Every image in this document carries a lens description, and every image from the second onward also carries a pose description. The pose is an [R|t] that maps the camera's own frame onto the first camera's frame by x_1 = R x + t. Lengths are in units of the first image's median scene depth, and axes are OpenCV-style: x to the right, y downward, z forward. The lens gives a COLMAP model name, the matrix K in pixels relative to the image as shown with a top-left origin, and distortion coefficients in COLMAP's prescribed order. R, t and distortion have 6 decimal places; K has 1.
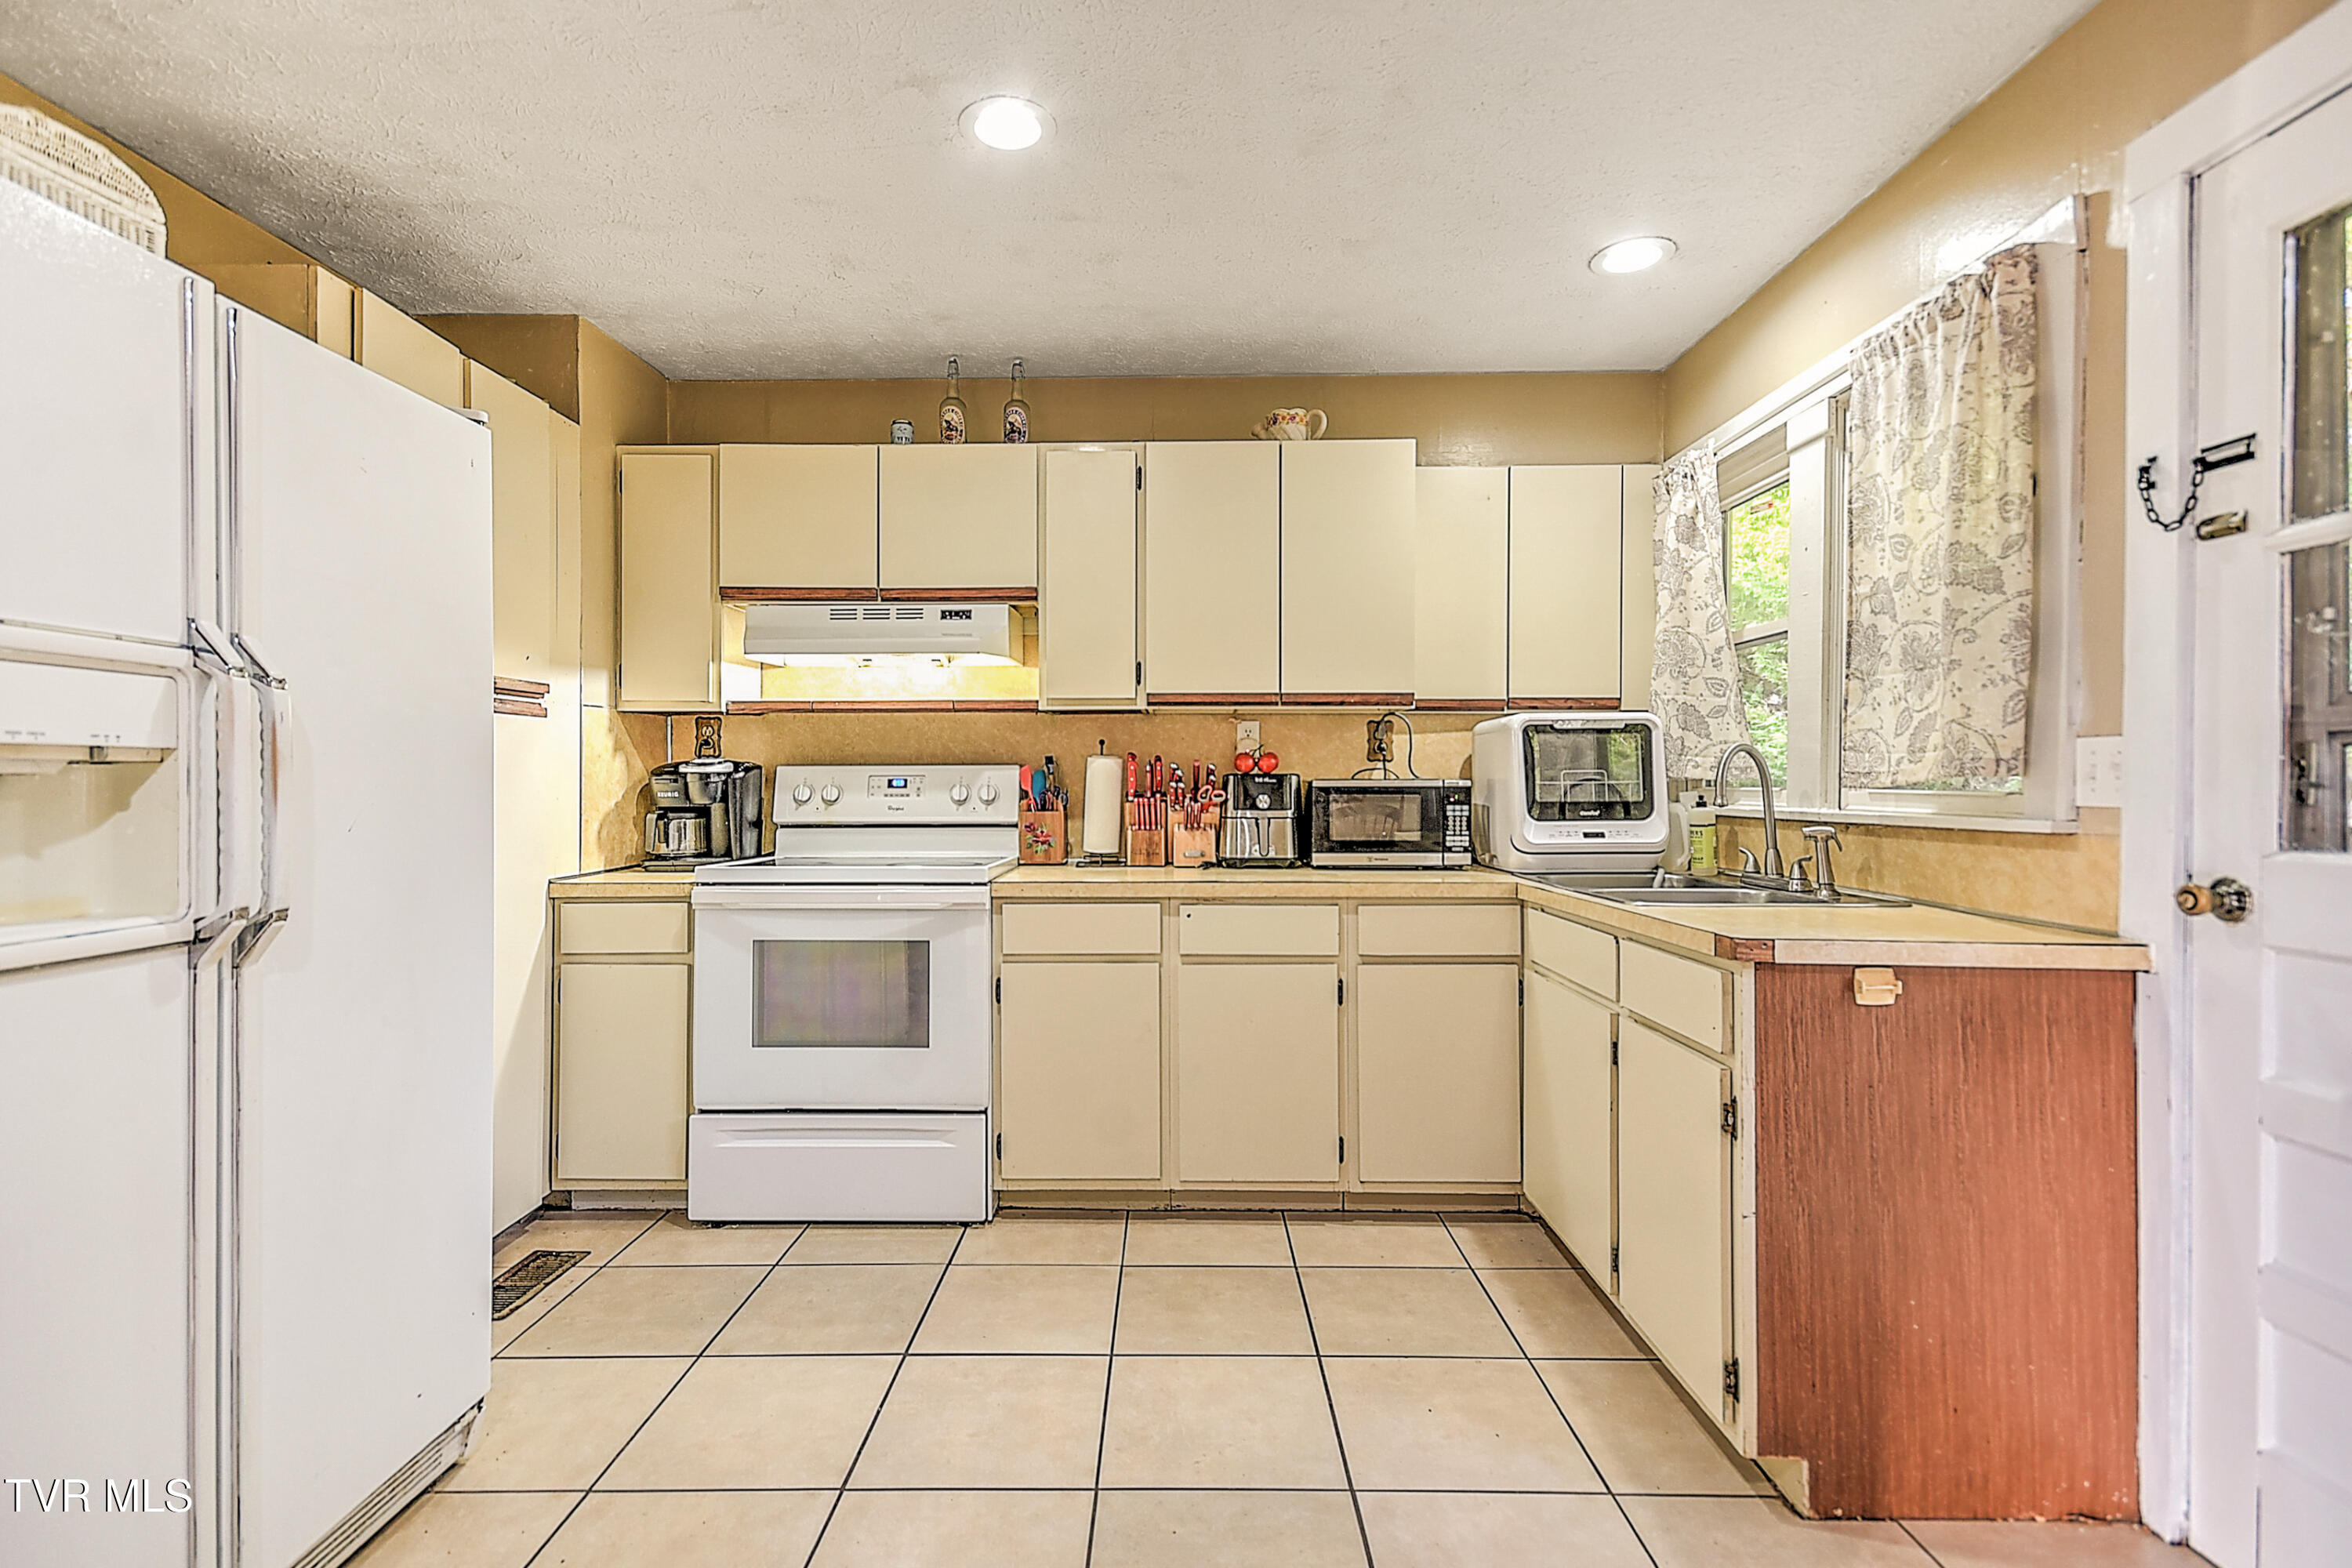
lens RADIAL K [[1050.2, 0, 1163.3], [0, 1050.2, 780.6], [0, 0, 1]] dist [0.008875, -0.000365]
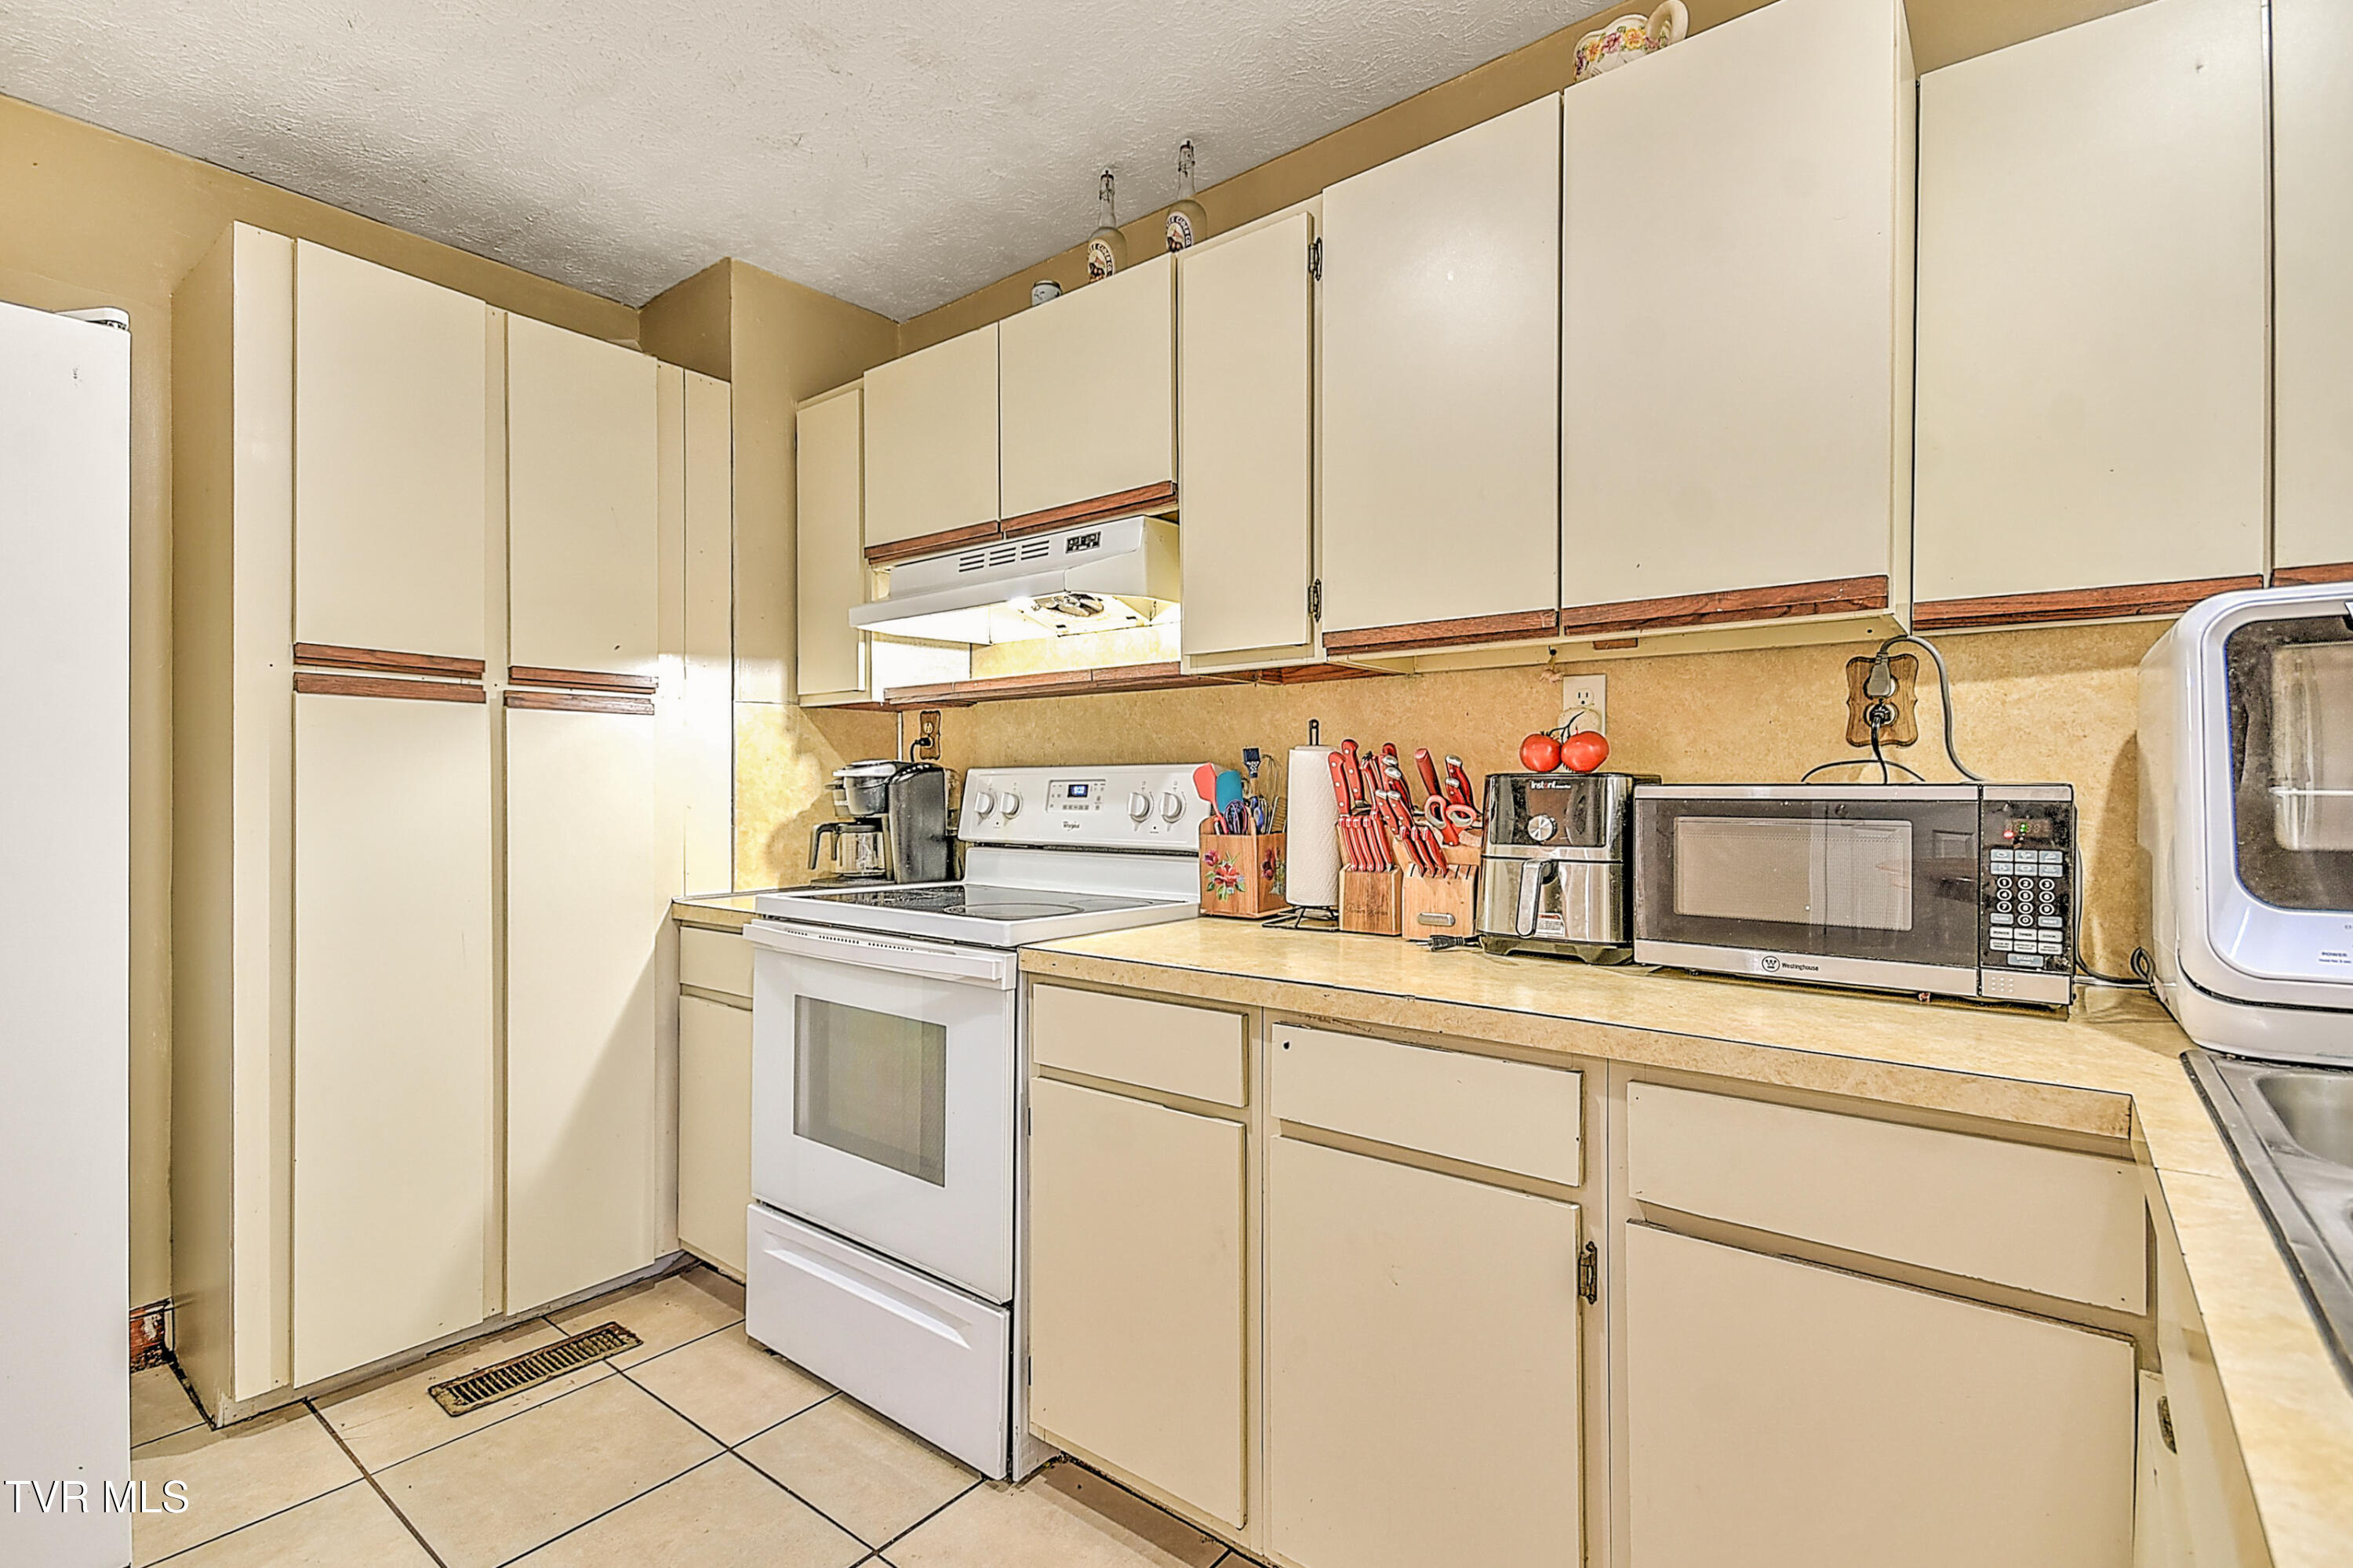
lens RADIAL K [[1051.7, 0, 1193.5], [0, 1051.7, 791.2], [0, 0, 1]] dist [0.016036, -0.004701]
pose [[0.799129, 0.002819, -0.601153, 0.268362], [-0.000661, 0.999993, 0.003811, 0.000423], [0.601159, -0.002648, 0.799125, 0.494569]]
